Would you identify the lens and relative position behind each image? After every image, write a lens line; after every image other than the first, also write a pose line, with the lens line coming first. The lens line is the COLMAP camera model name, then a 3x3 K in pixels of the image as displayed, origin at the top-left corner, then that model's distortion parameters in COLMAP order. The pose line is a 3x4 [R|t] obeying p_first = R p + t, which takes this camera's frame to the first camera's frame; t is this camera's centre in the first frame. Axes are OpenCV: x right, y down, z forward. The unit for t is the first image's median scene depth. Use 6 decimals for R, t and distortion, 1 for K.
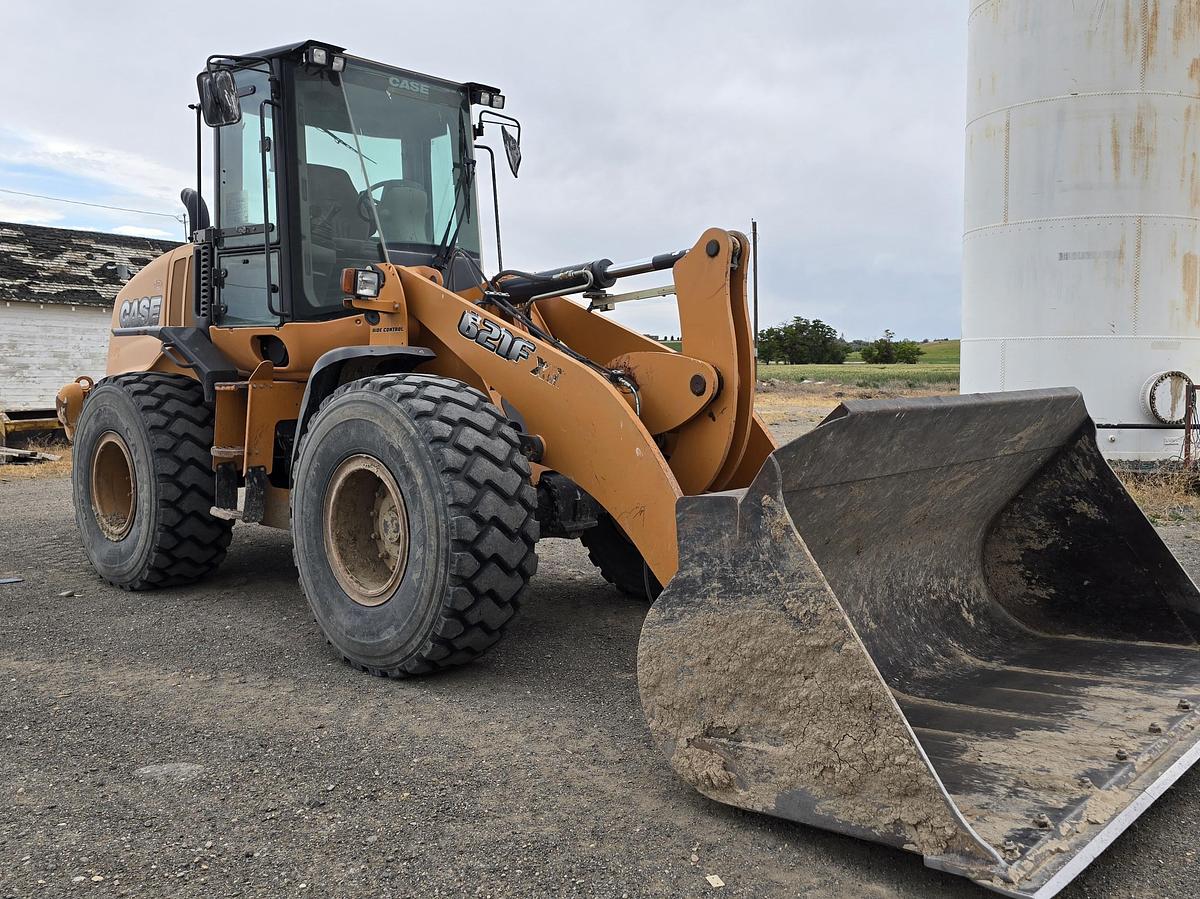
lens RADIAL K [[1018.4, 0, 690.4], [0, 1018.4, 413.2], [0, 0, 1]] dist [0.109642, -0.144032]
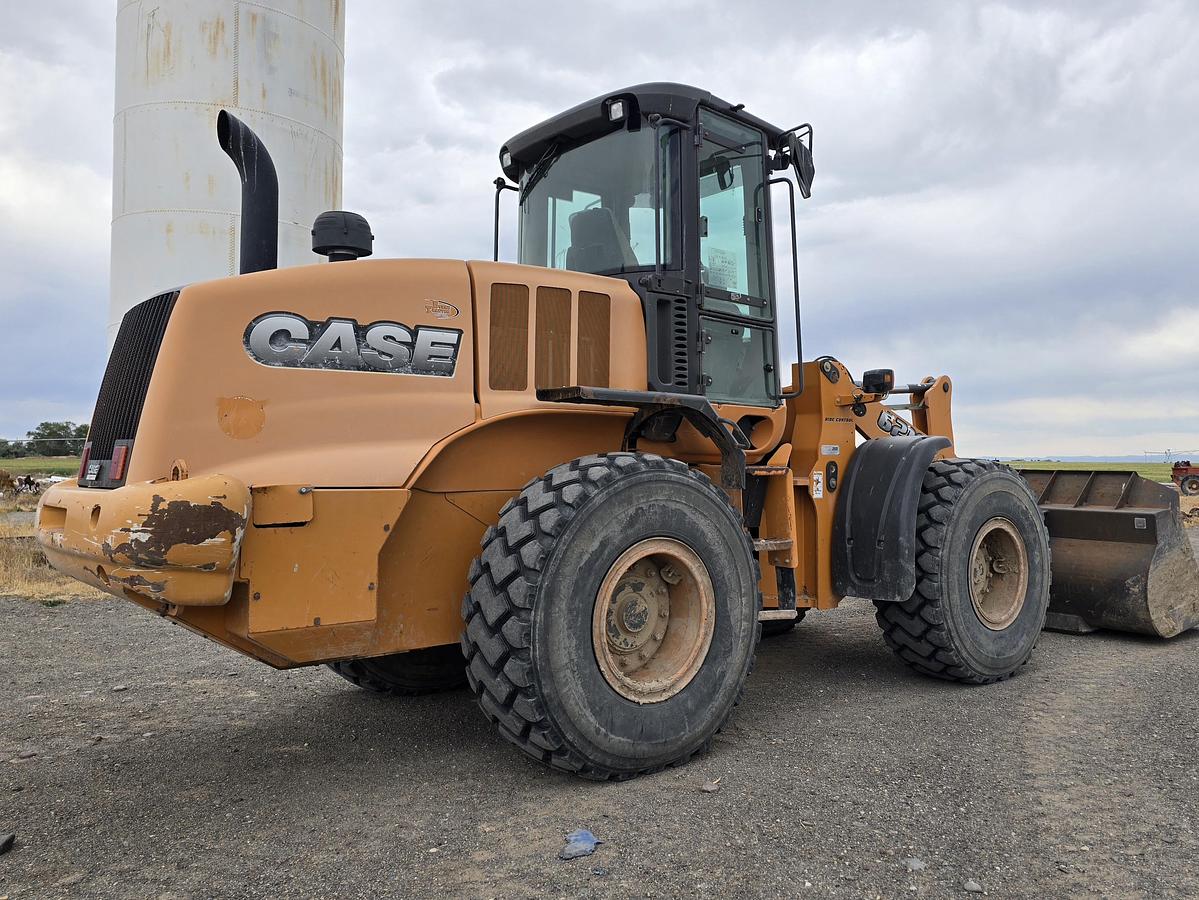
lens RADIAL K [[922.0, 0, 662.2], [0, 922.0, 417.7], [0, 0, 1]] dist [0.095940, -0.118503]
pose [[0.156605, 0.052280, 0.986277, -1.266555], [0.040421, 0.997422, -0.059289, -0.028319], [-0.986834, 0.049152, 0.154088, 0.974254]]
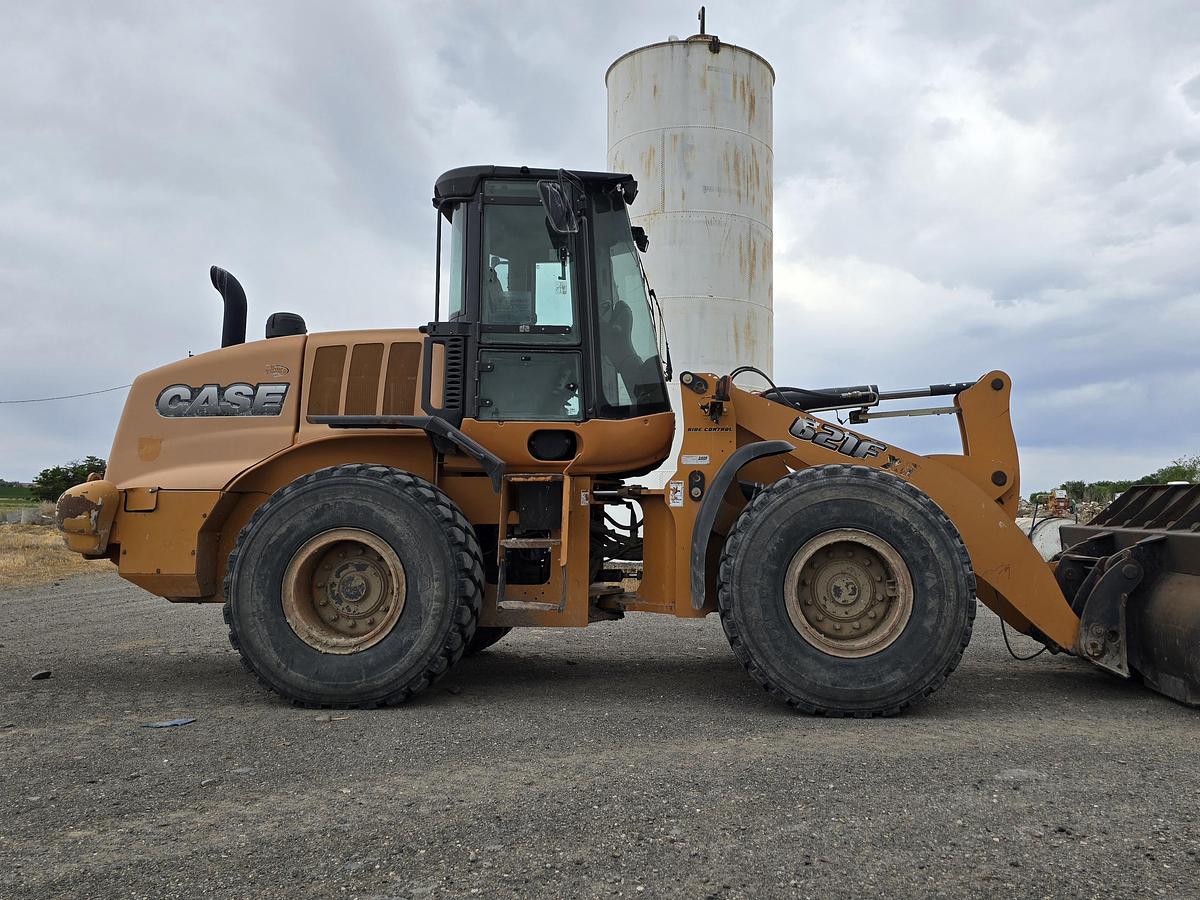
lens RADIAL K [[922.7, 0, 662.7], [0, 922.7, 417.7], [0, 0, 1]] dist [0.095940, -0.118503]
pose [[0.791643, 0.064421, 0.607578, -0.908058], [0.024270, 0.990325, -0.136627, 0.042927], [-0.610502, 0.122906, 0.782420, 0.207634]]
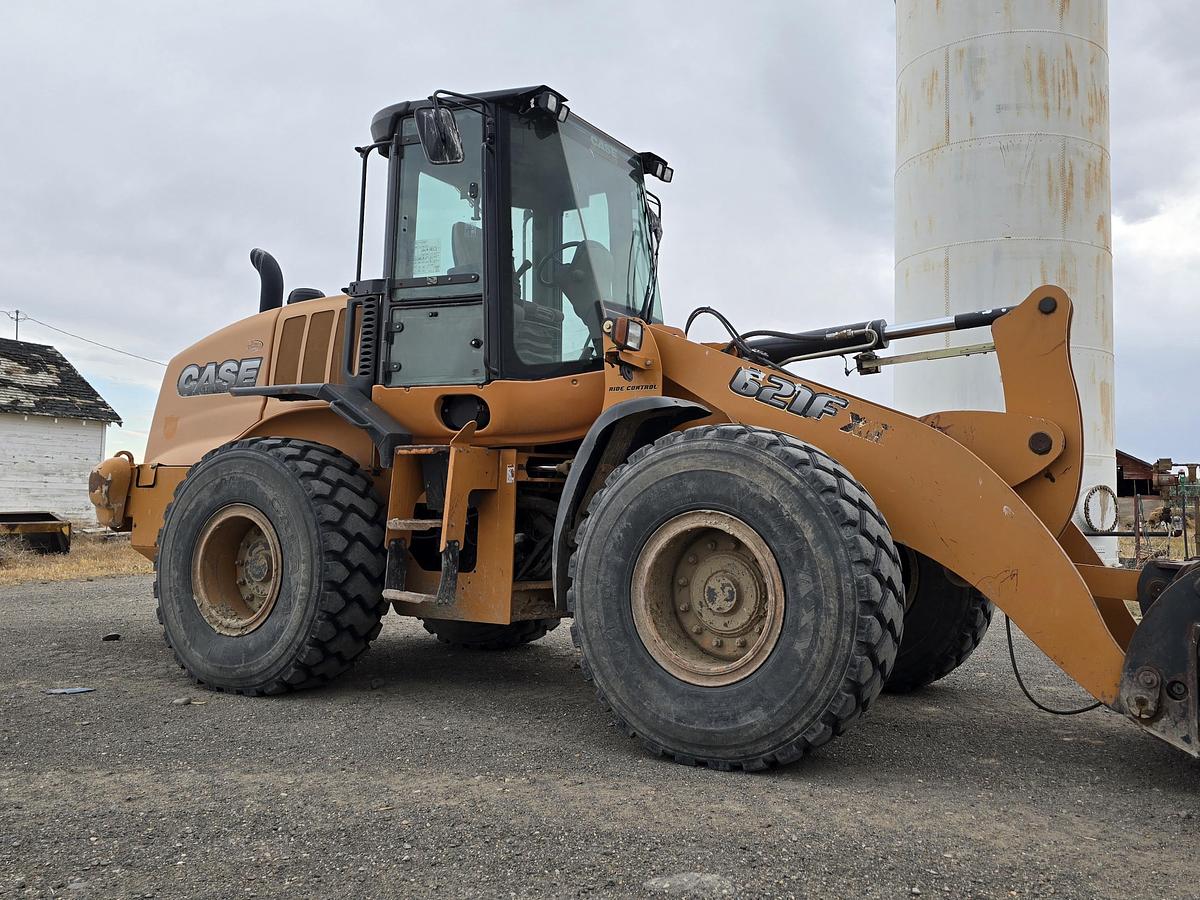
lens RADIAL K [[973.4, 0, 691.8], [0, 973.4, 409.5], [0, 0, 1]] dist [0.113747, -0.162782]
pose [[0.976468, 0.033646, 0.213024, -0.402349], [-0.004366, 0.990637, -0.136454, 0.053959], [-0.215620, 0.132313, 0.967472, 0.134600]]
